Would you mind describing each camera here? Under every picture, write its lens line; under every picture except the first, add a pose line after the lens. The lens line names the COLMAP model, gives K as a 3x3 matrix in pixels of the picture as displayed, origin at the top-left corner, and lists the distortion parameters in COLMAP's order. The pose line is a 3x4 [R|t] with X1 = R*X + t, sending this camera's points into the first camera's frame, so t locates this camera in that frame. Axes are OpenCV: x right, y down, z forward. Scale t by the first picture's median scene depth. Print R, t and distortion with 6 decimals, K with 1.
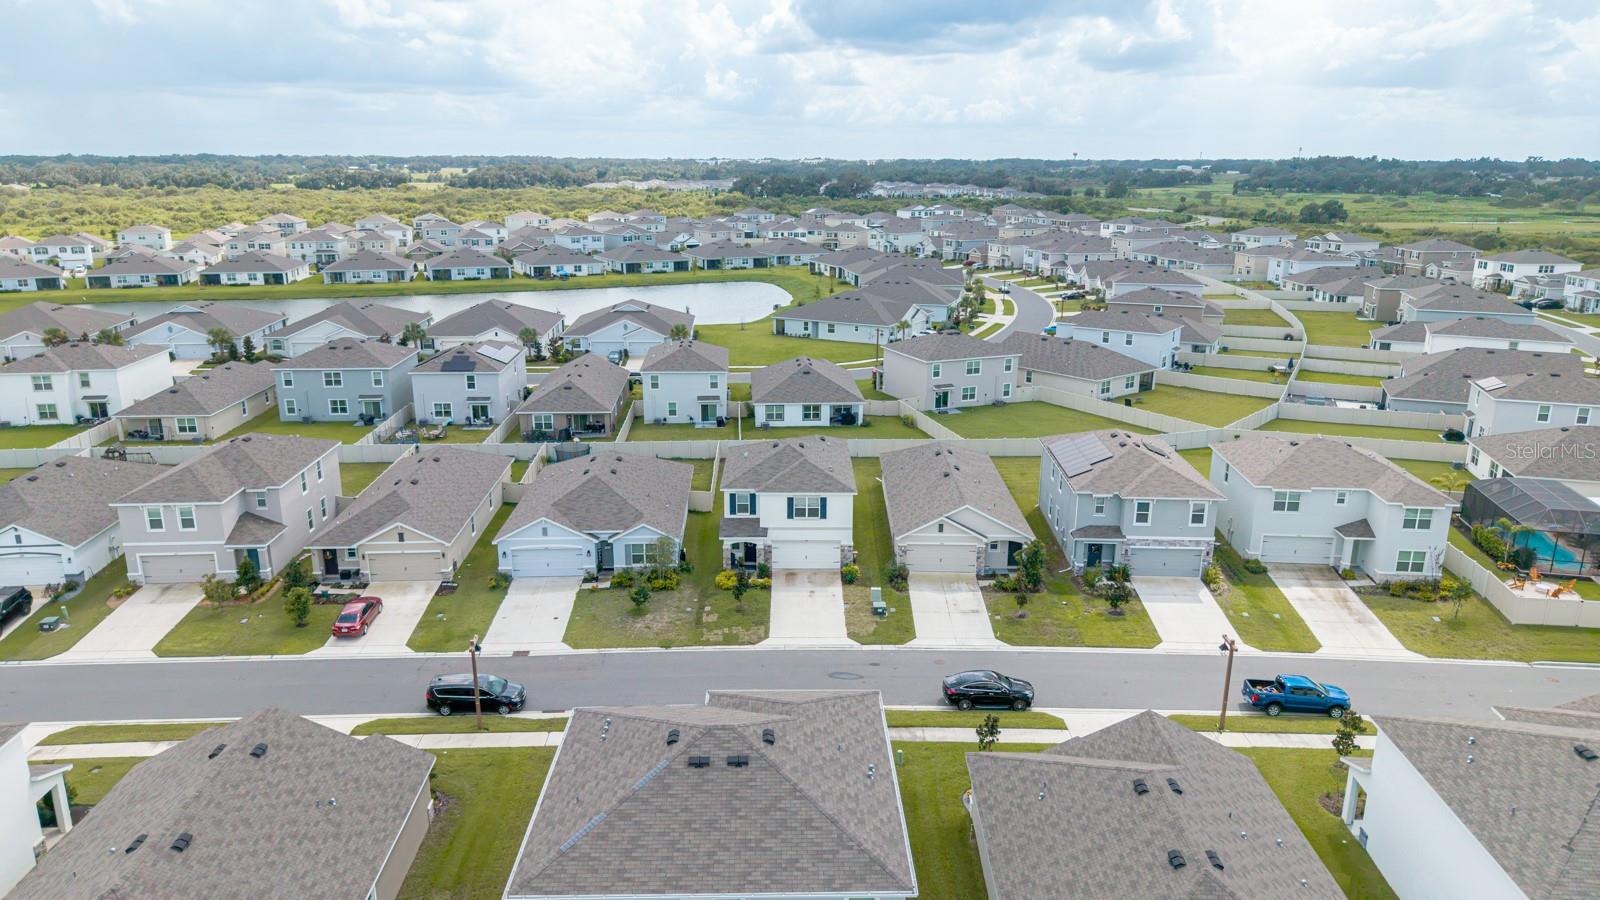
lens RADIAL K [[1020.9, 0, 800.0], [0, 1020.9, 450.0], [0, 0, 1]] dist [0.005379, 0.001175]
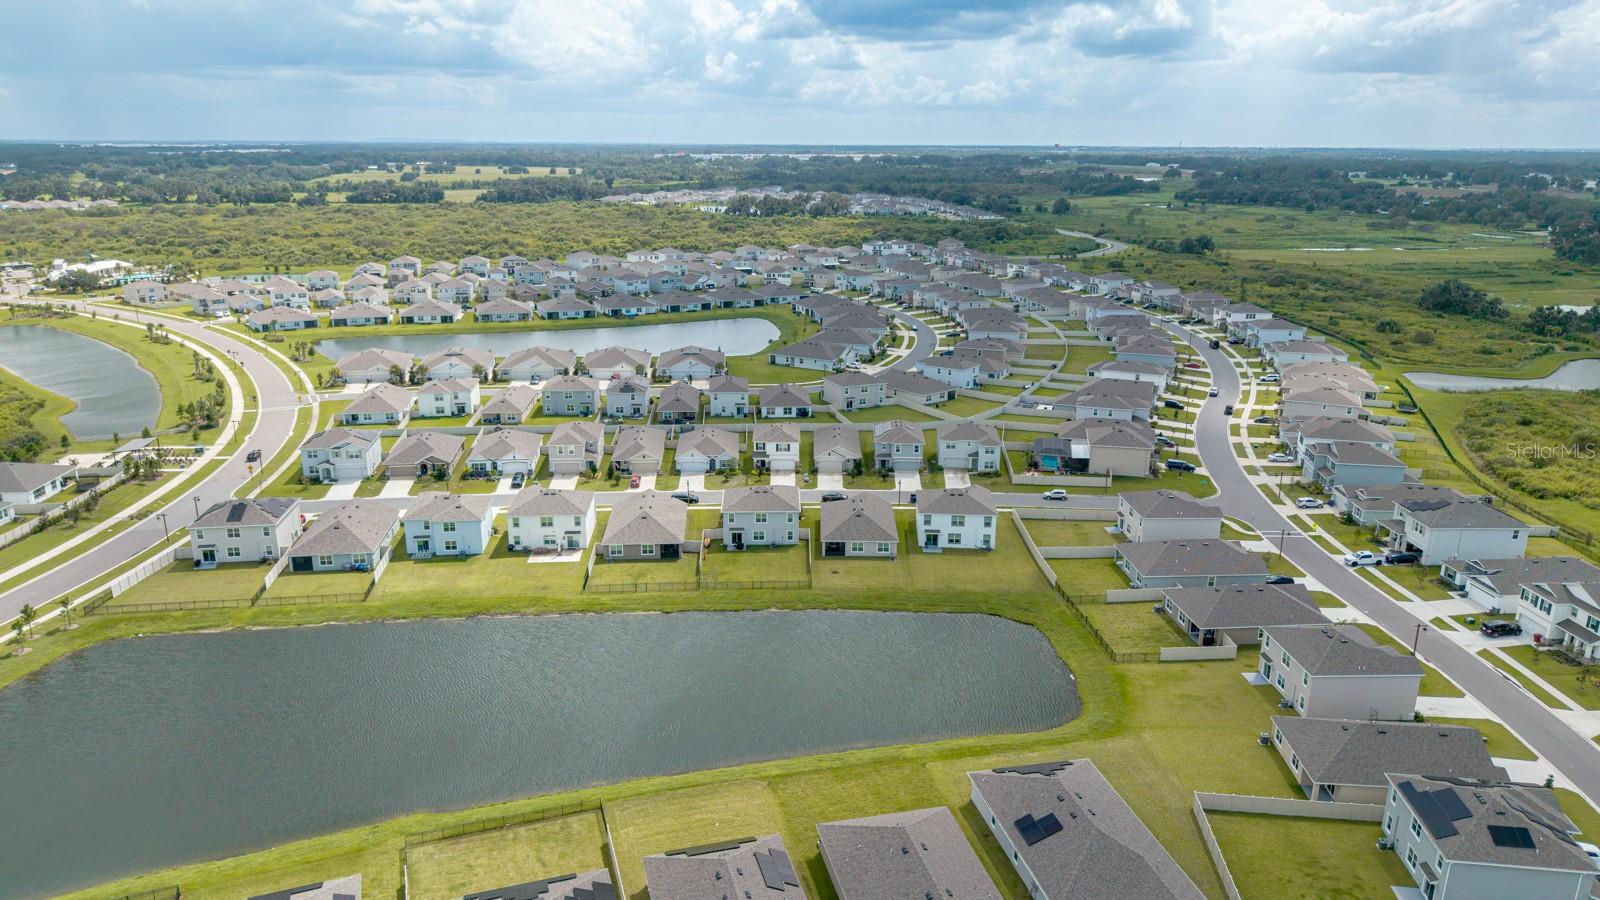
lens RADIAL K [[1020.9, 0, 800.0], [0, 1020.9, 450.0], [0, 0, 1]] dist [0.005379, 0.001175]
pose [[1.000000, -0.000718, 0.000503, 0.050312], [0.000709, 0.999823, 0.018799, 0.009461], [-0.000516, -0.018799, 0.999823, -1.761346]]
